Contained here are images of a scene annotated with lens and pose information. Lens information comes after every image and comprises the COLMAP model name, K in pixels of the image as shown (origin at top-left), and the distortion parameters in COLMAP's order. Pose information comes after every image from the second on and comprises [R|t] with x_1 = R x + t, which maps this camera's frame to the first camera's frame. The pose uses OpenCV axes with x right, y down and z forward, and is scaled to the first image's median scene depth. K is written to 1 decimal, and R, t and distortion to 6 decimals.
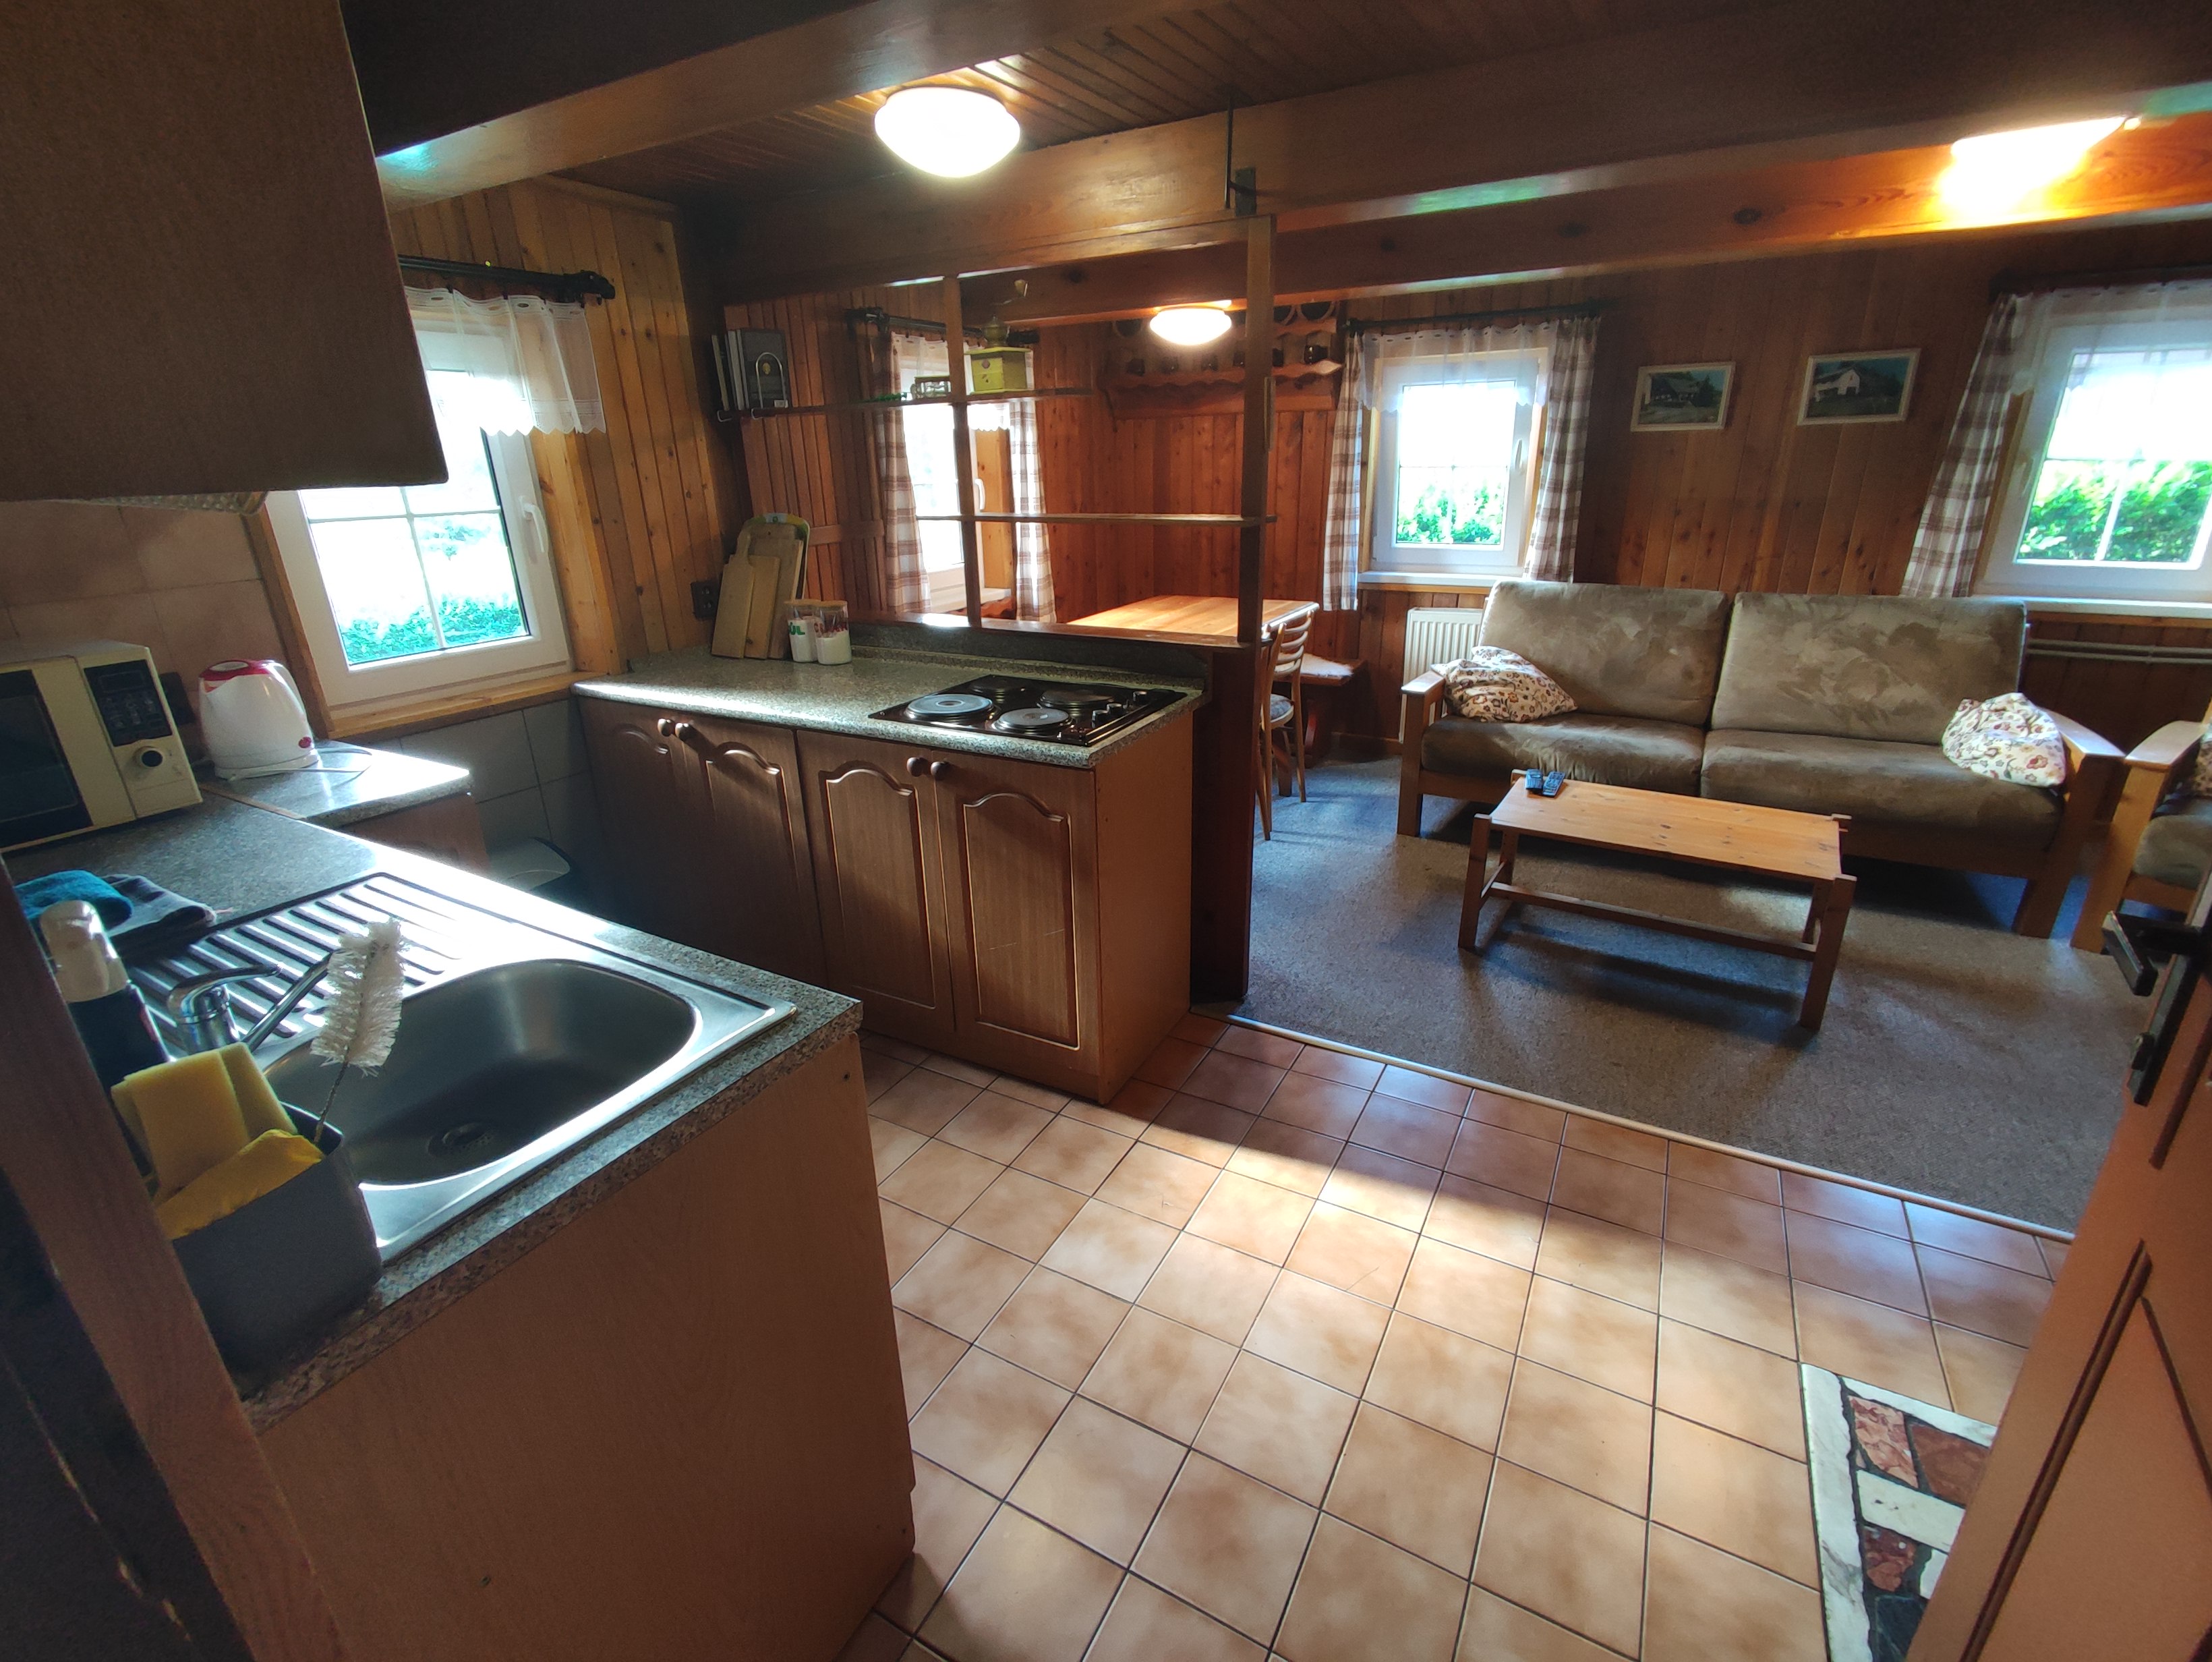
lens RADIAL K [[1011.6, 0, 1107.1], [0, 1011.6, 834.0], [0, 0, 1]] dist [-0.002771, -0.001065]
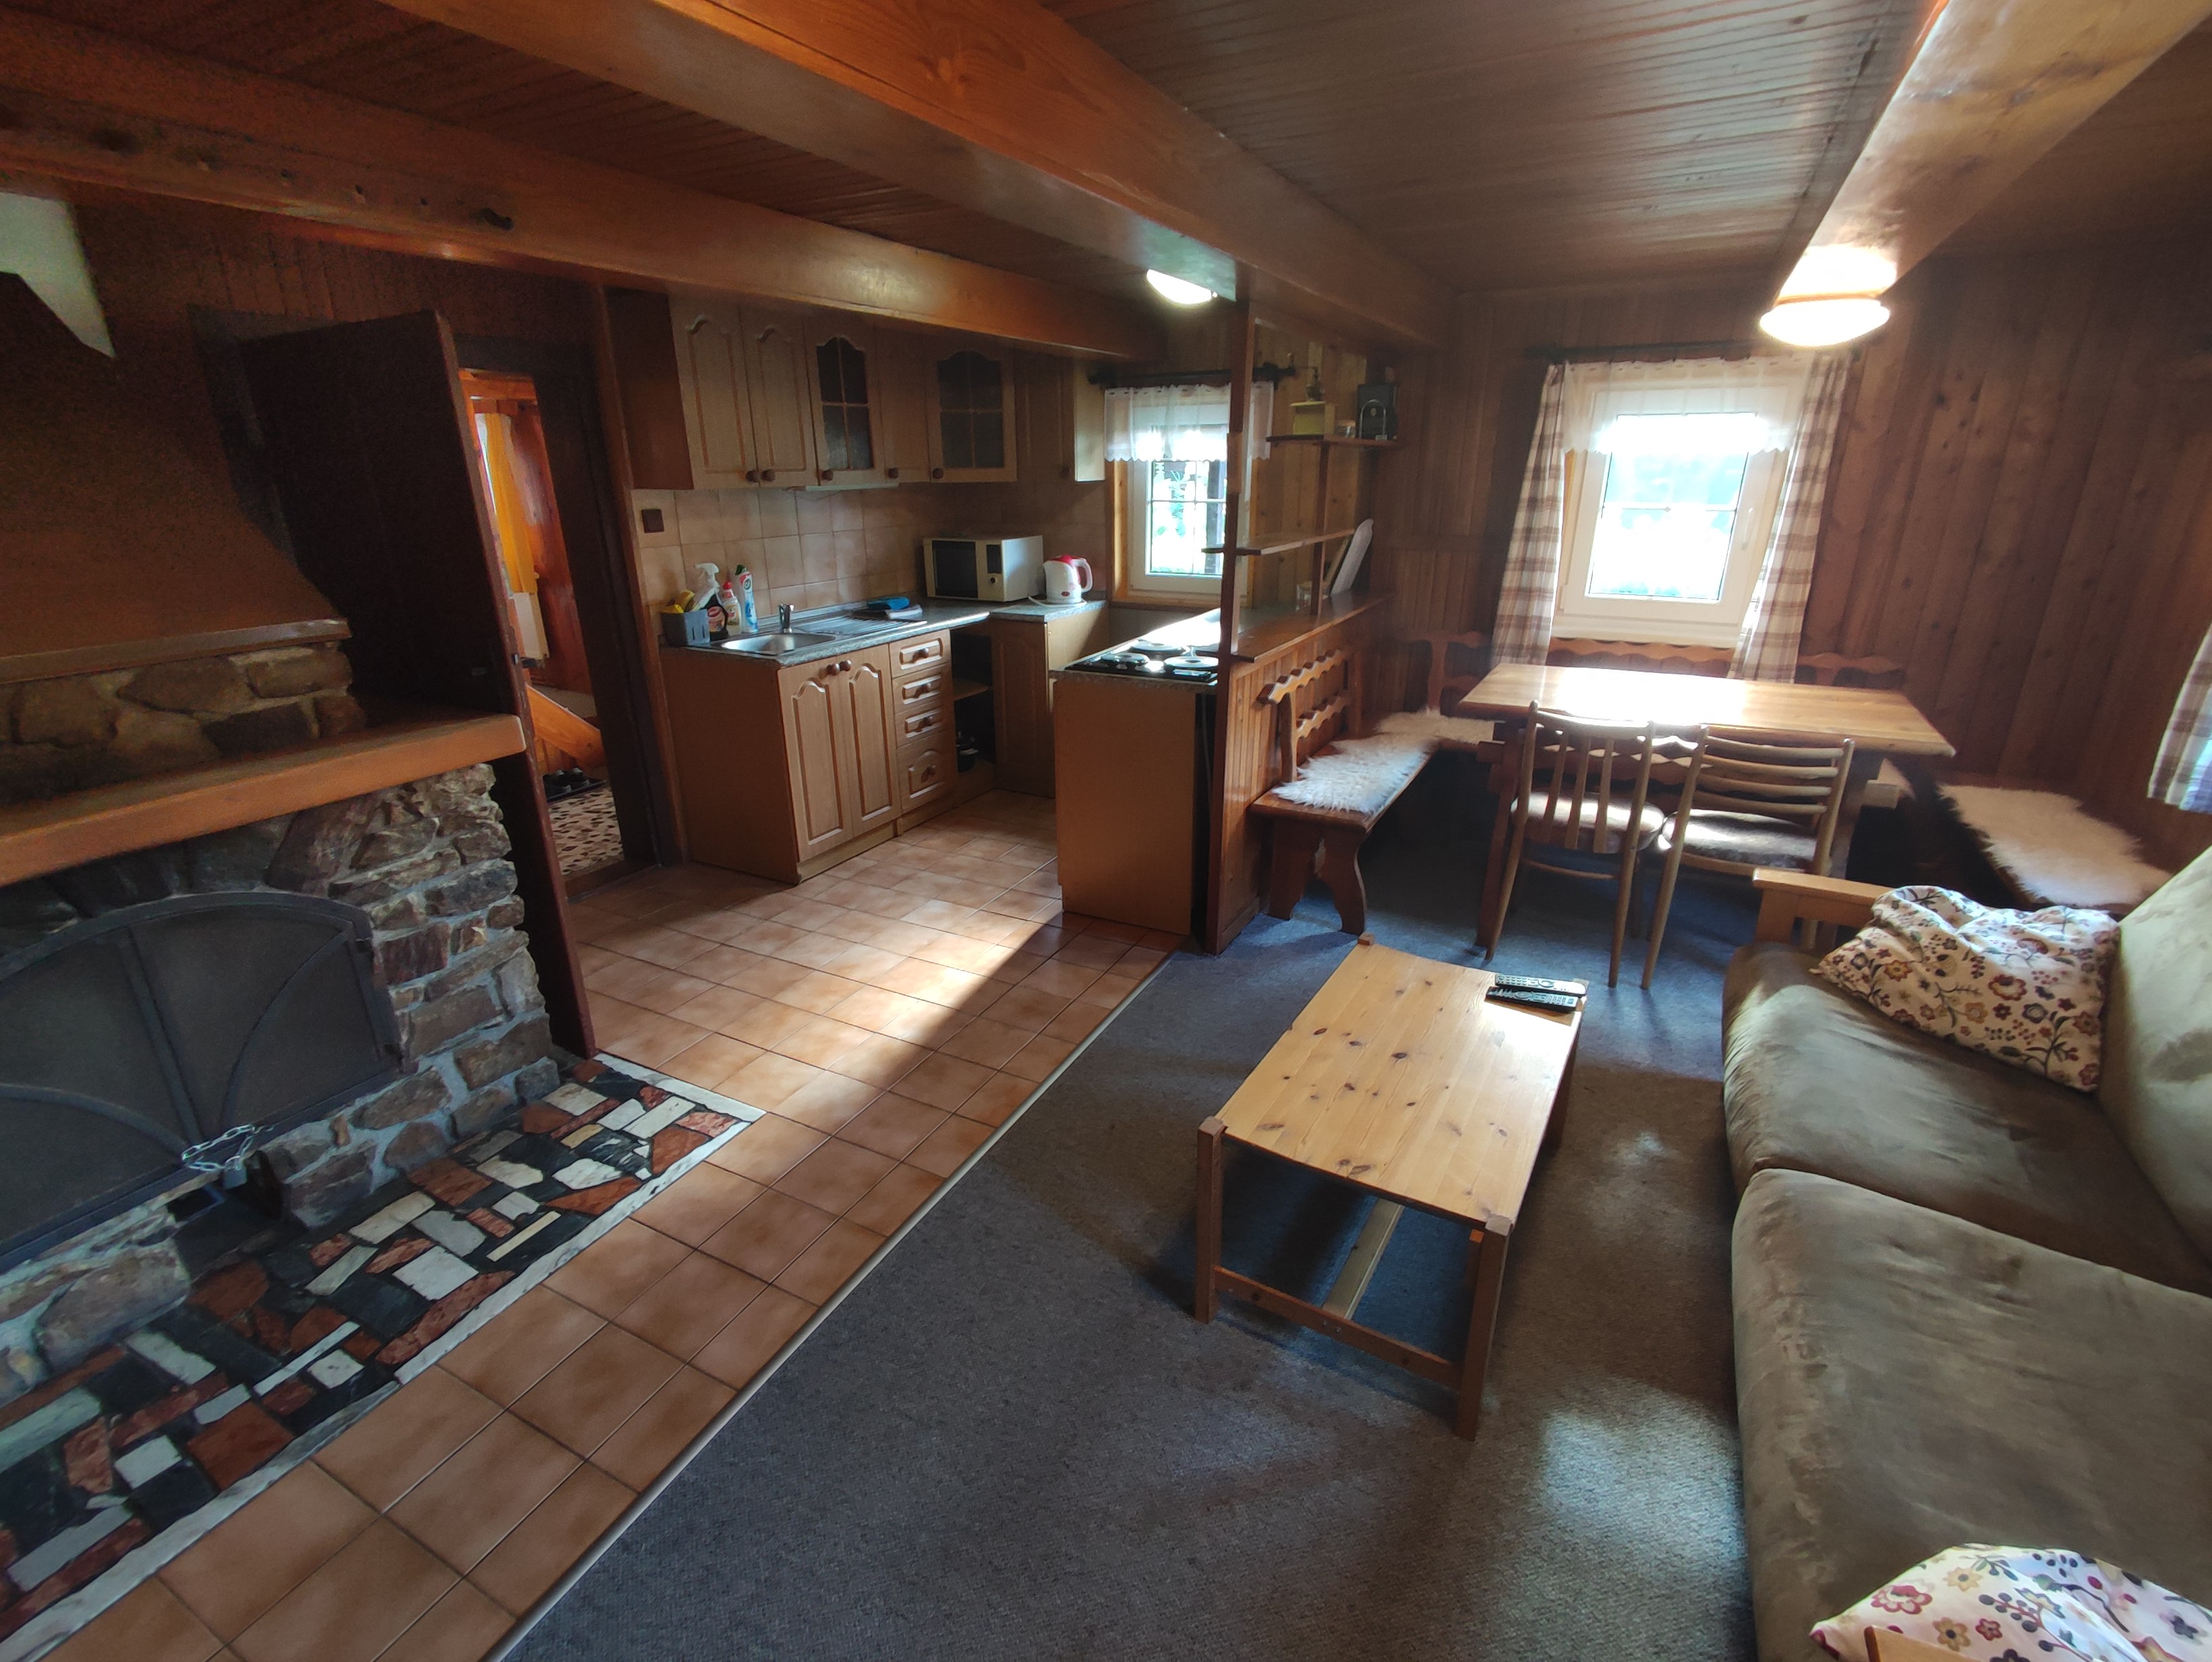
lens RADIAL K [[1011.6, 0, 1106.2], [0, 1011.6, 831.6], [0, 0, 1]] dist [-0.002771, -0.001065]
pose [[0.023672, 0.367074, -0.929890, 1.924463], [-0.346302, 0.875574, 0.336817, -0.521868], [0.937824, 0.314050, 0.147845, 1.105134]]
